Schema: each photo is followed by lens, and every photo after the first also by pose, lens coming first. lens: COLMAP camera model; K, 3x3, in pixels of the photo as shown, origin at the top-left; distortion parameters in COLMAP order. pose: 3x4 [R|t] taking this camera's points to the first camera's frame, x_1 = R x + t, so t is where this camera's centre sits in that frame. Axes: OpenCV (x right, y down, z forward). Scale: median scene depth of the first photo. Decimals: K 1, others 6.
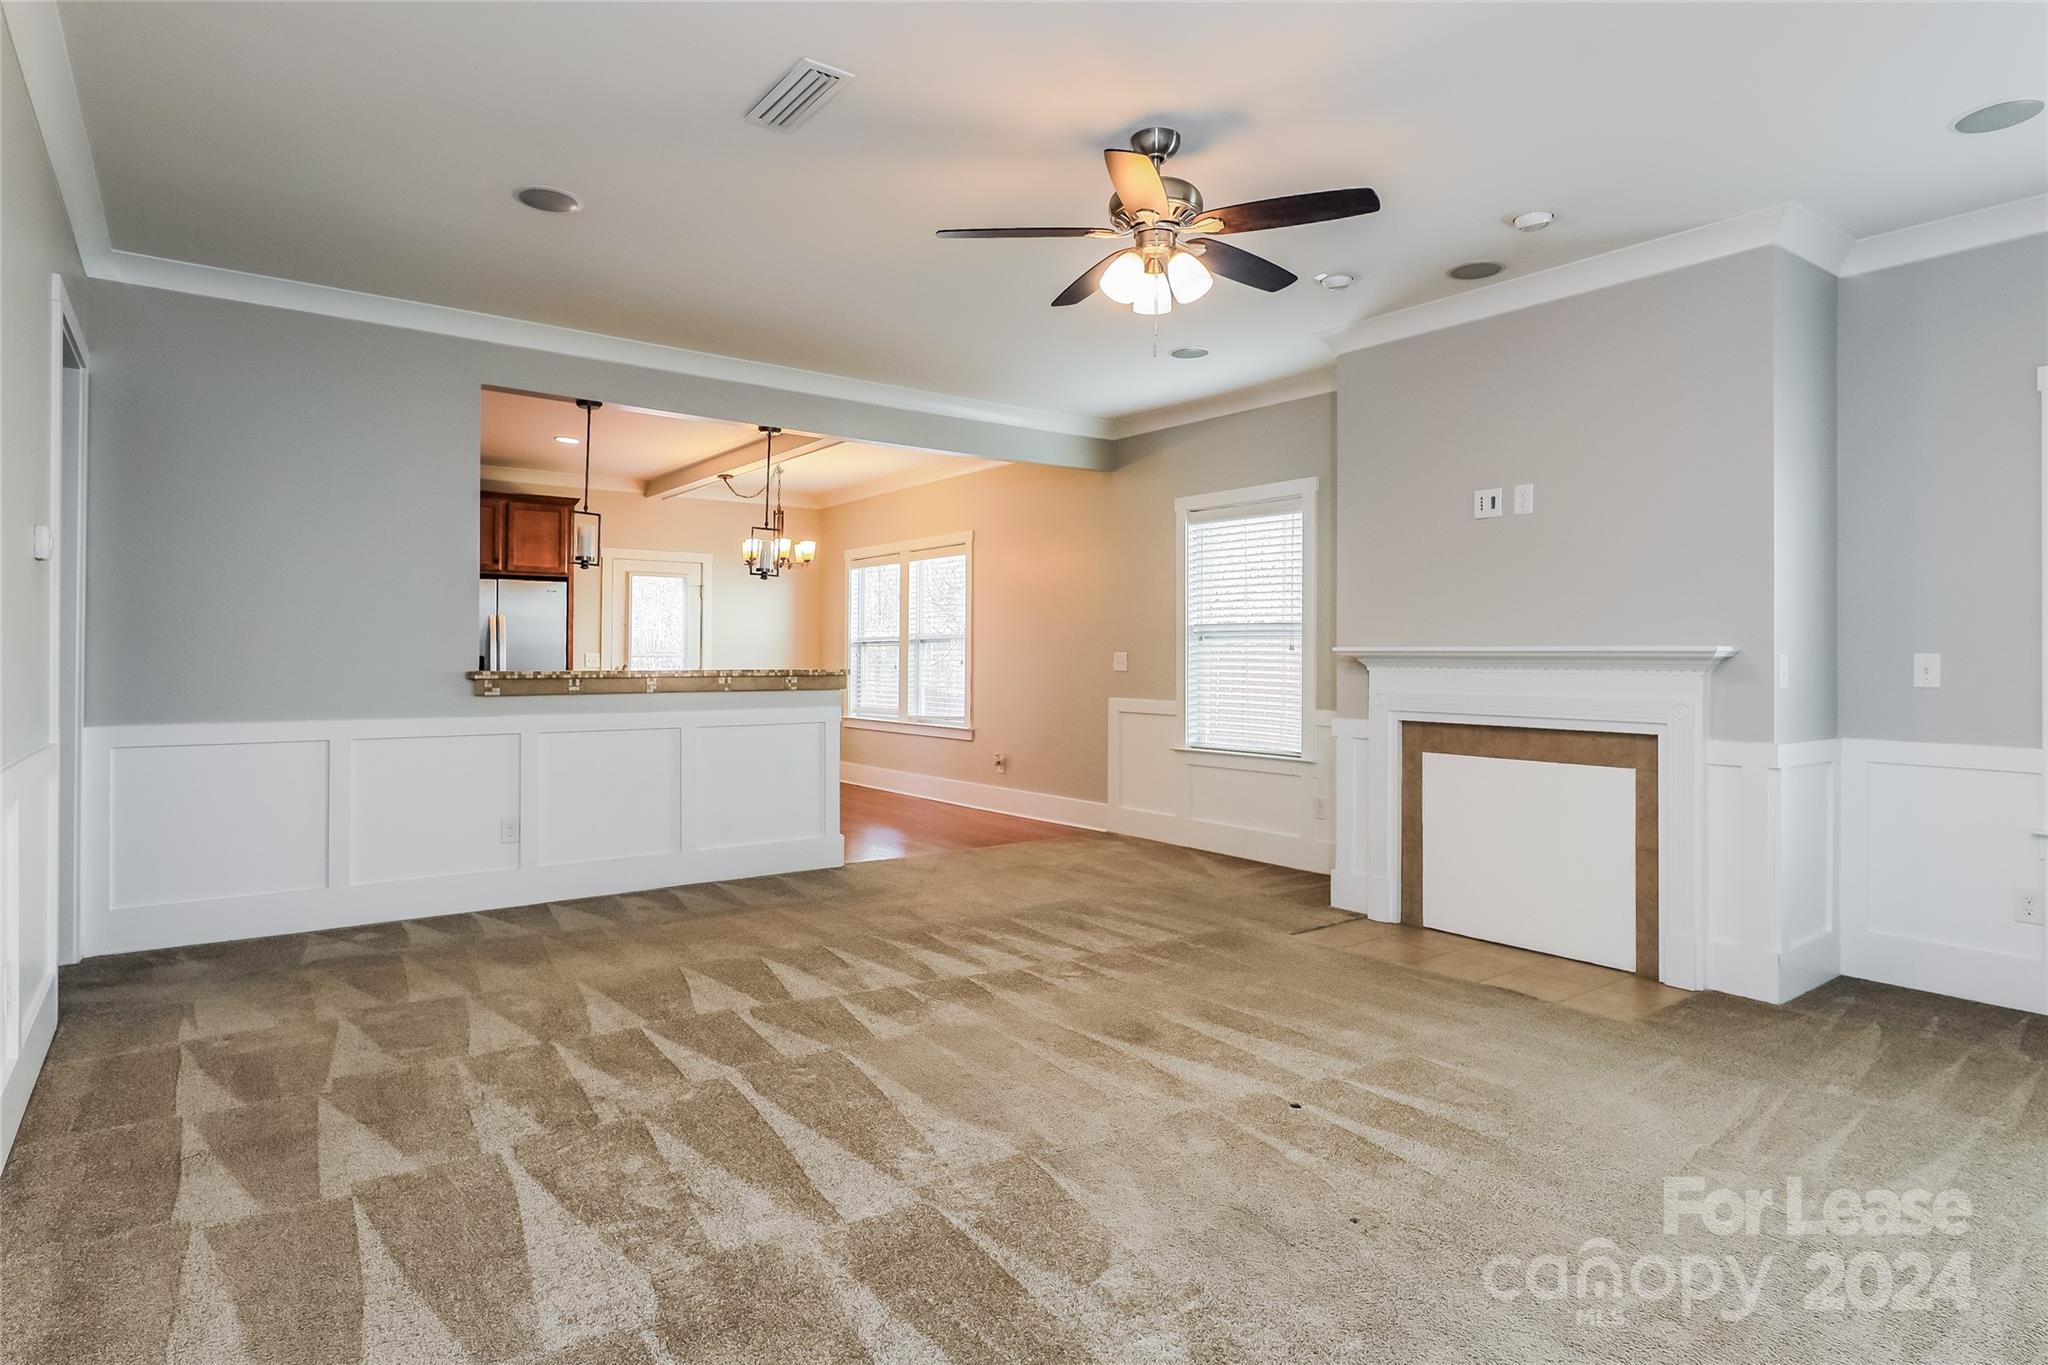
lens RADIAL K [[1094.9, 0, 1024.0], [0, 1094.9, 682.5], [0, 0, 1]] dist [0.000106, -0.000006]
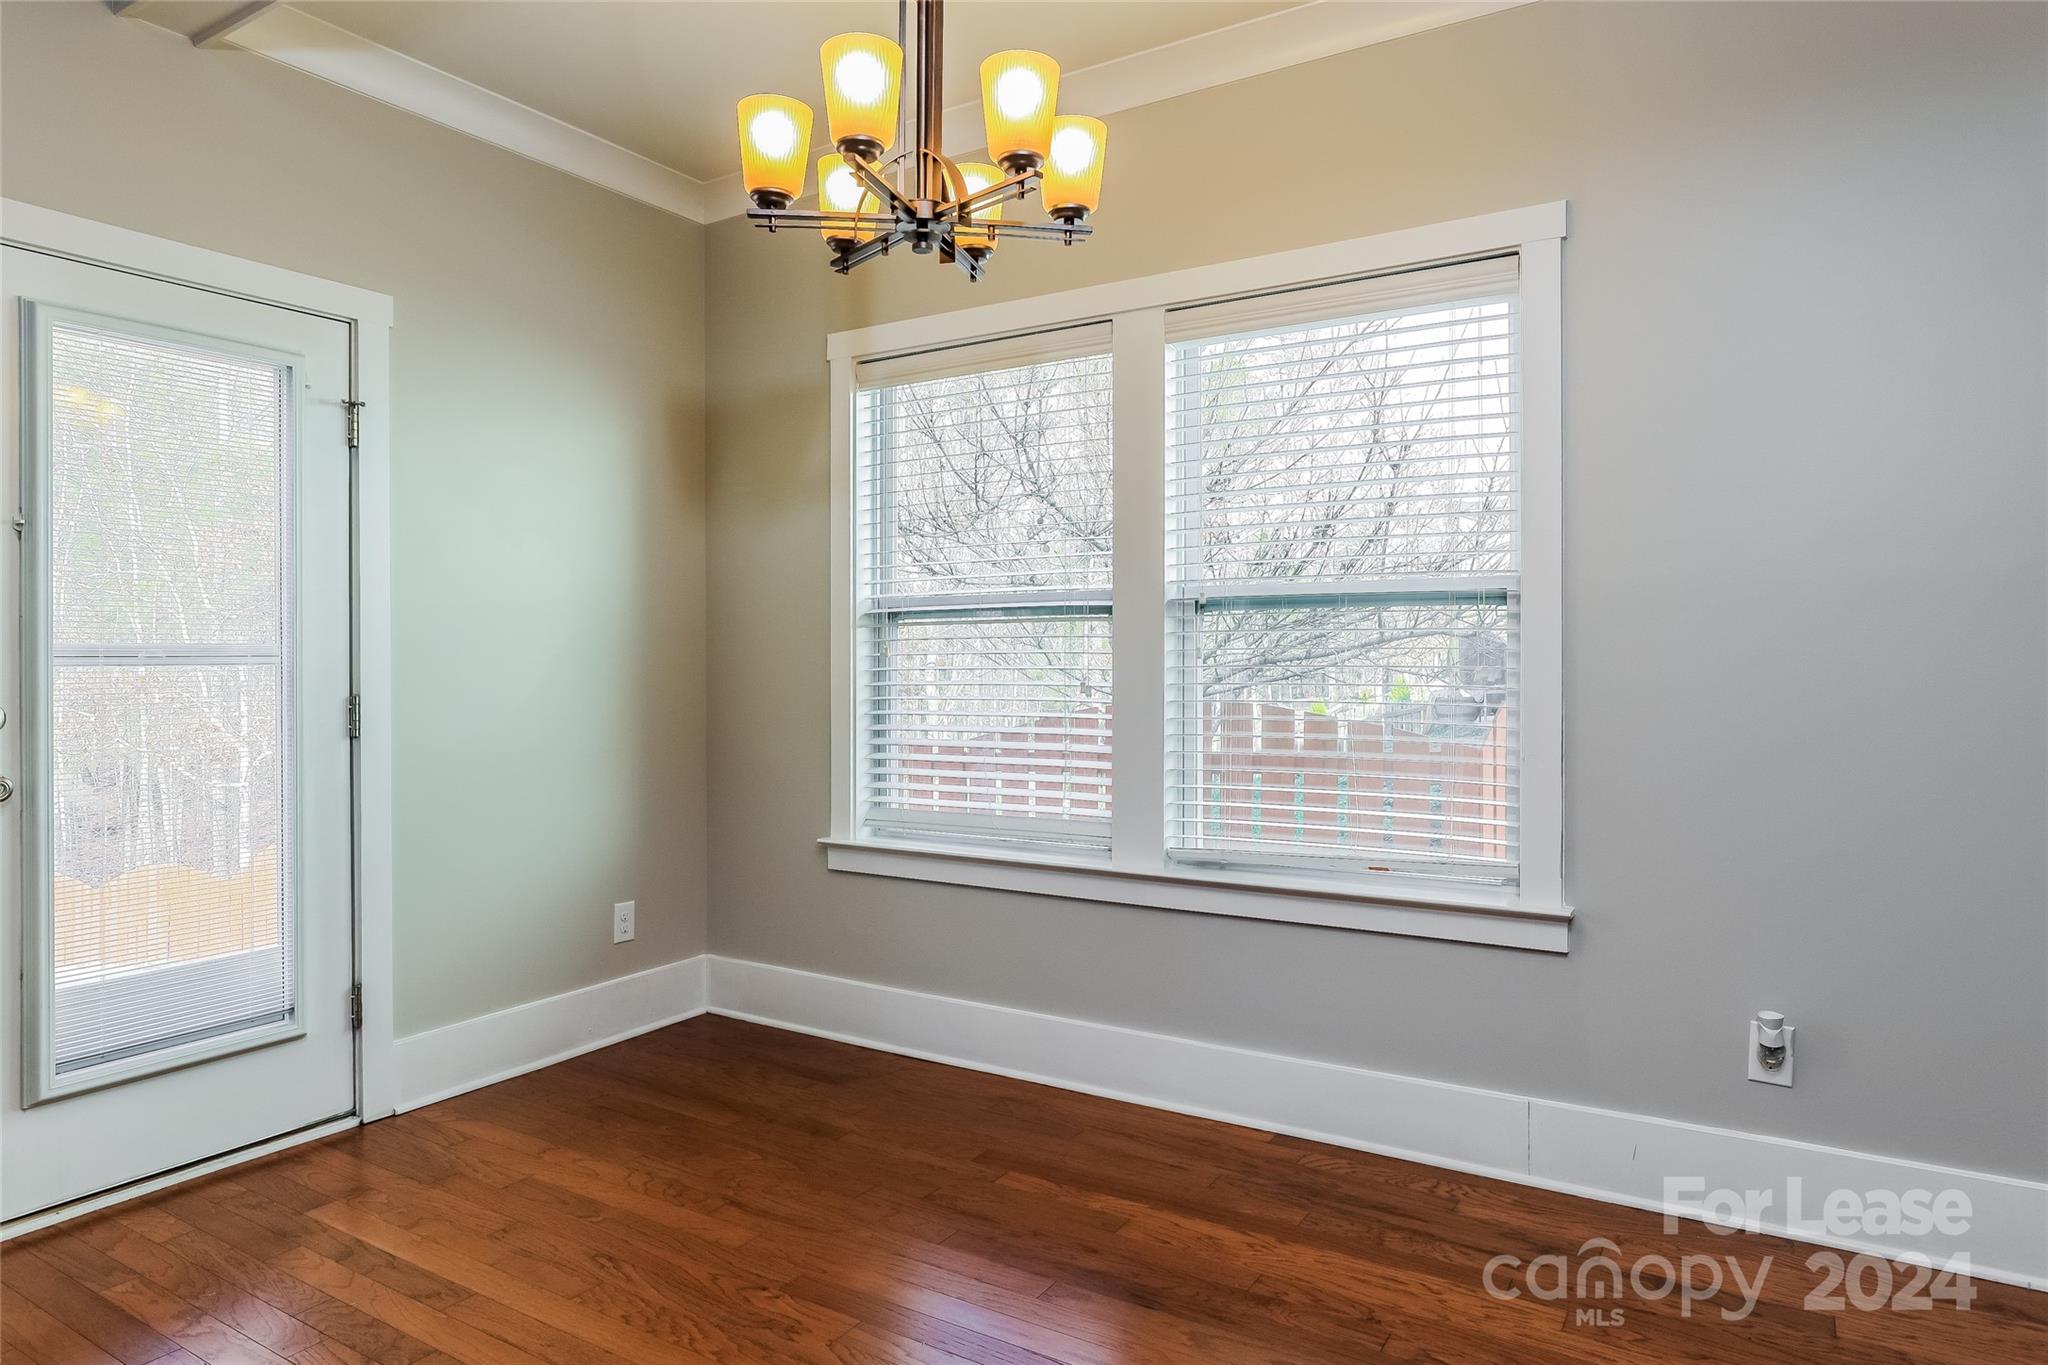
lens RADIAL K [[1242.4, 0, 1024.0], [0, 1242.4, 682.5], [0, 0, 1]] dist [-0.028425, 0.000064]
pose [[0.931105, -0.010669, 0.364595, -0.254065], [0.011777, 0.999930, -0.000815, -0.015435], [-0.364561, 0.005052, 0.931166, 0.657621]]
